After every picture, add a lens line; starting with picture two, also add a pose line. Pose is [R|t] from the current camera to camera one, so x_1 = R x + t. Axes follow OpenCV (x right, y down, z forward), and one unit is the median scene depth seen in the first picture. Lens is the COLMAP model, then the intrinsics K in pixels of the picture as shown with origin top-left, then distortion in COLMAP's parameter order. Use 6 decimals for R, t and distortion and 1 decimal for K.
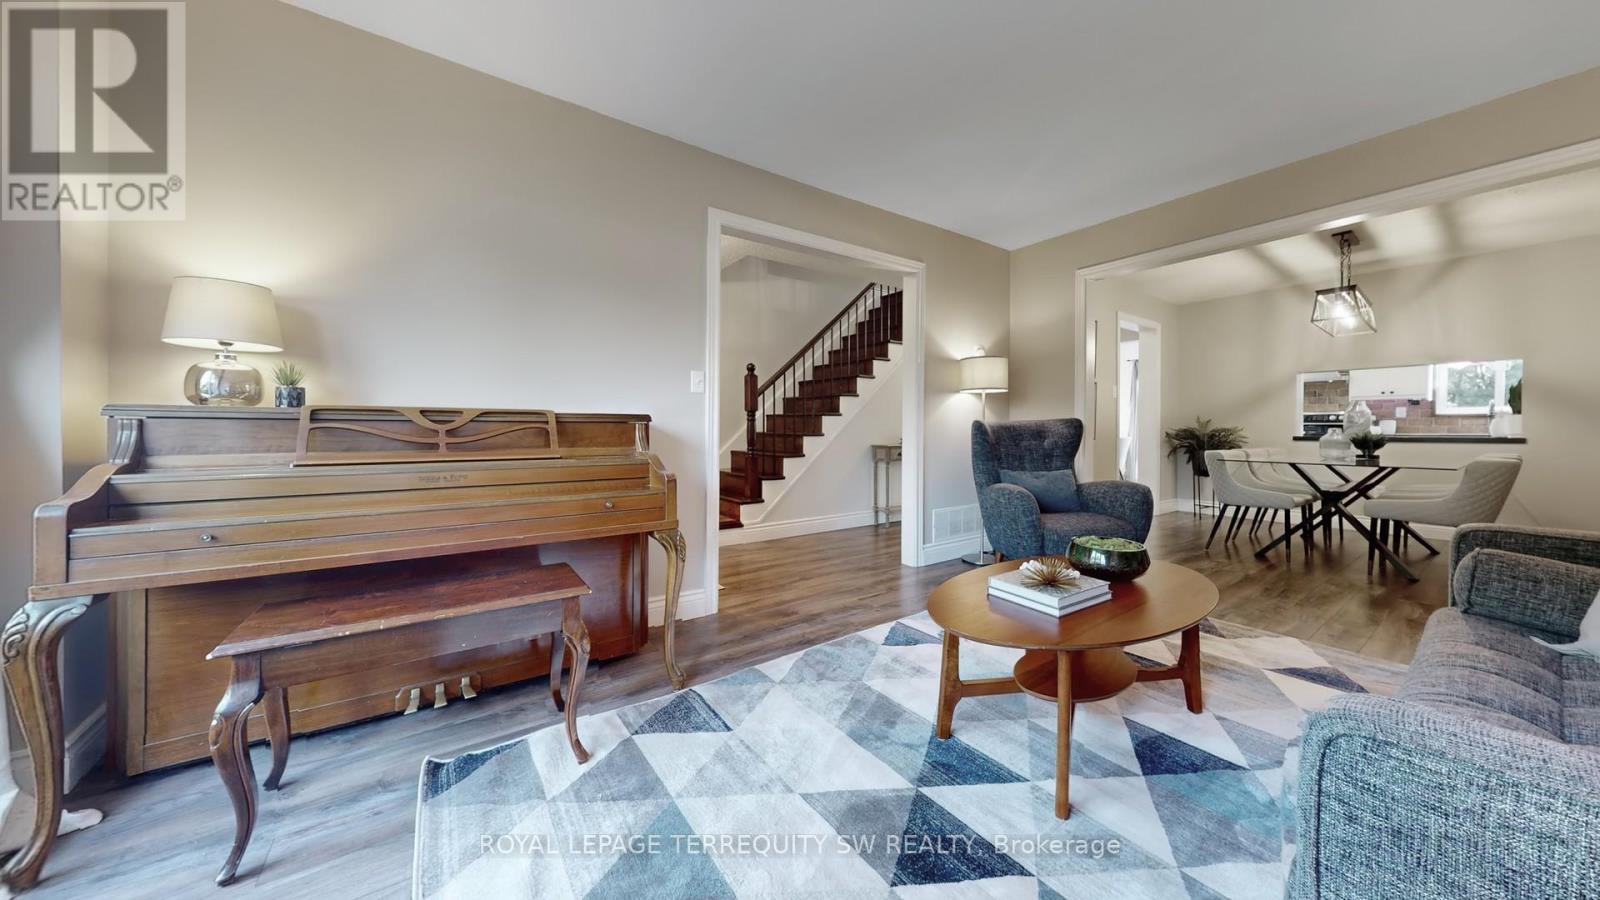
lens RADIAL K [[521.8, 0, 800.0], [0, 521.8, 450.0], [0, 0, 1]] dist [0.000308, 0.000051]
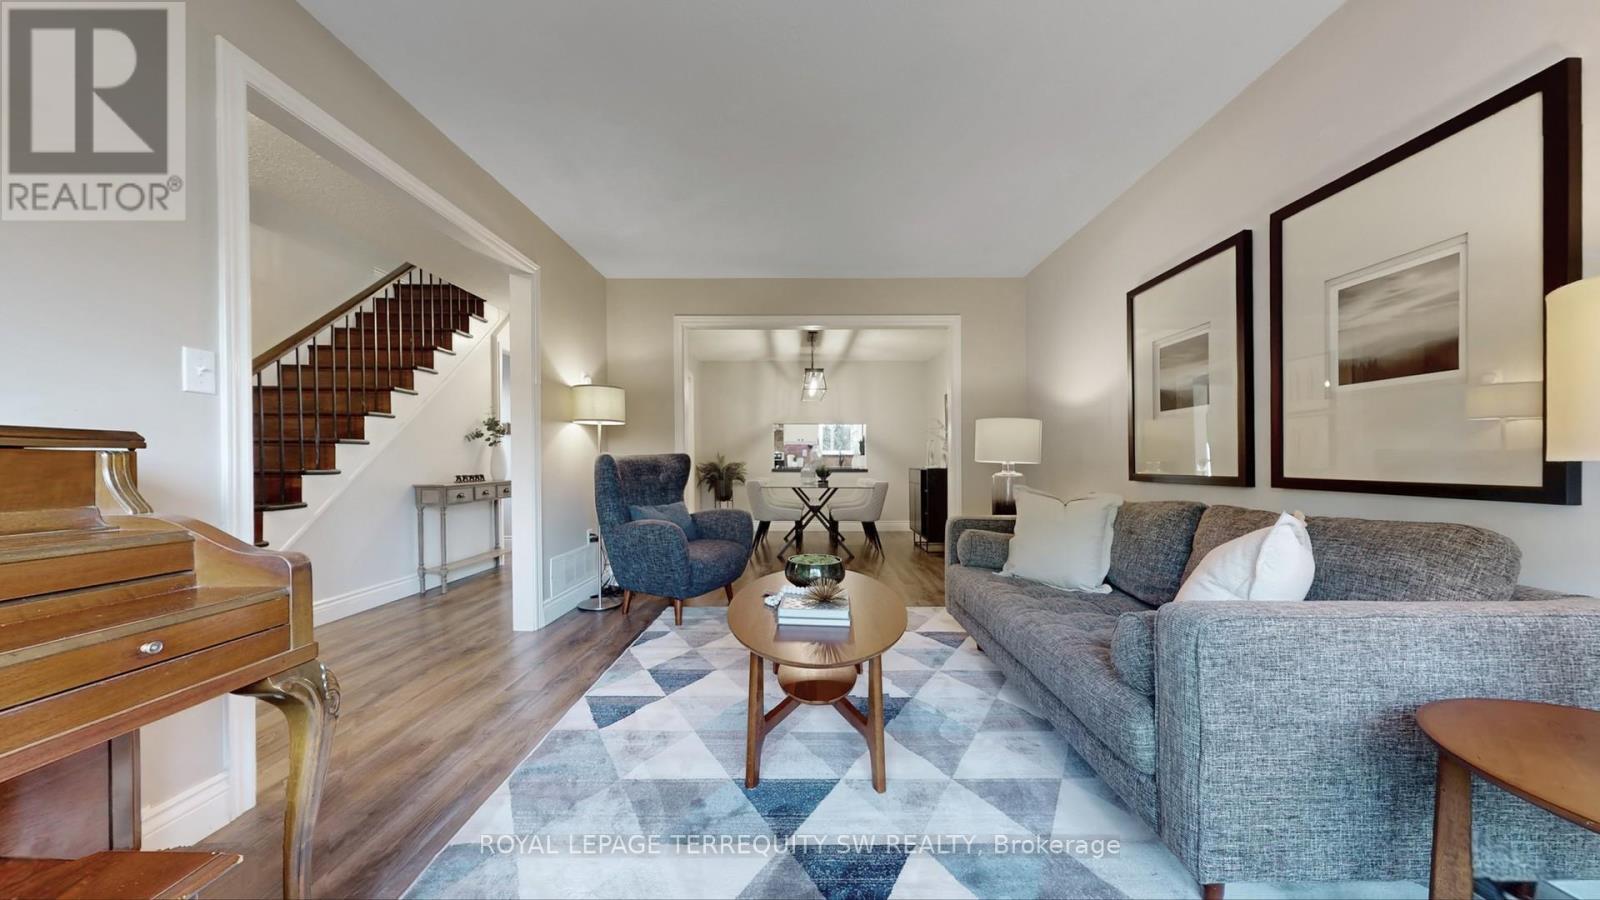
lens RADIAL K [[523.0, 0, 807.4], [0, 523.0, 479.7], [0, 0, 1]] dist [-0.000368, 0.000001]
pose [[0.563808, -0.024921, 0.825530, -0.213208], [0.031291, 0.999472, 0.008802, -0.008138], [-0.825313, 0.020869, 0.564290, 0.172607]]
